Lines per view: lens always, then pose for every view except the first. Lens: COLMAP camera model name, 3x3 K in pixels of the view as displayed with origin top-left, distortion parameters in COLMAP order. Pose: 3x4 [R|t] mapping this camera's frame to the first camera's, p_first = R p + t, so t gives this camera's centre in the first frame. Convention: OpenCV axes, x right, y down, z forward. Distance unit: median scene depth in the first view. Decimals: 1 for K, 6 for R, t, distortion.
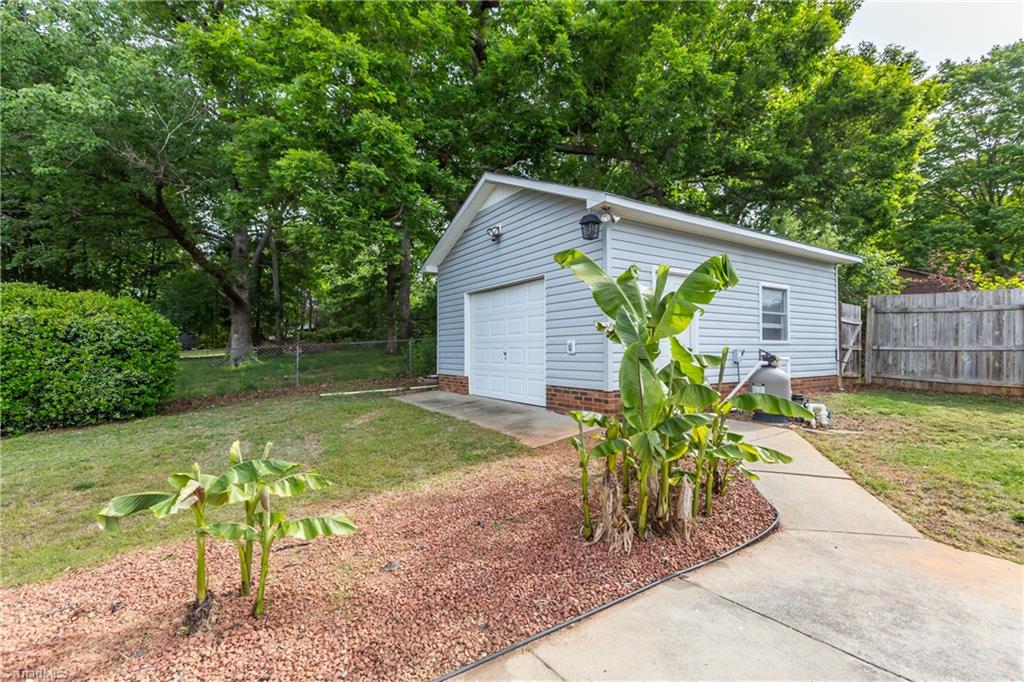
lens RADIAL K [[462.3, 0, 512.0], [0, 462.3, 341.0], [0, 0, 1]] dist [0.000221, 0.000217]
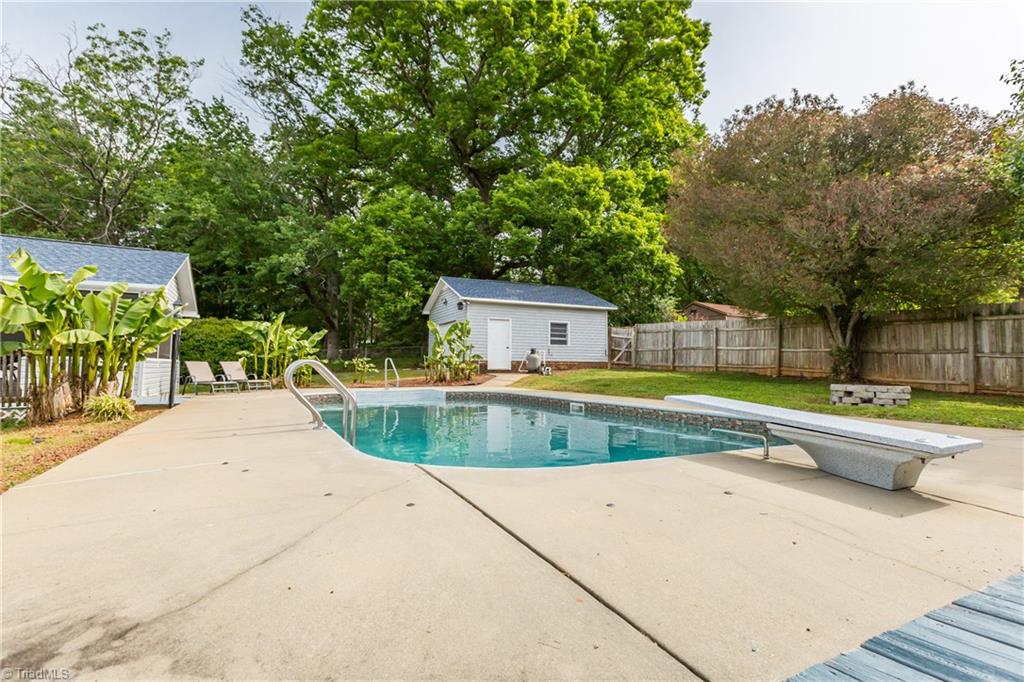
lens RADIAL K [[462.3, 0, 512.0], [0, 462.3, 341.0], [0, 0, 1]] dist [0.000221, 0.000217]
pose [[0.993247, 0.000566, -0.116014, 0.540334], [-0.004365, 0.999462, -0.032498, 0.052172], [0.115933, 0.032785, 0.992716, -1.252207]]
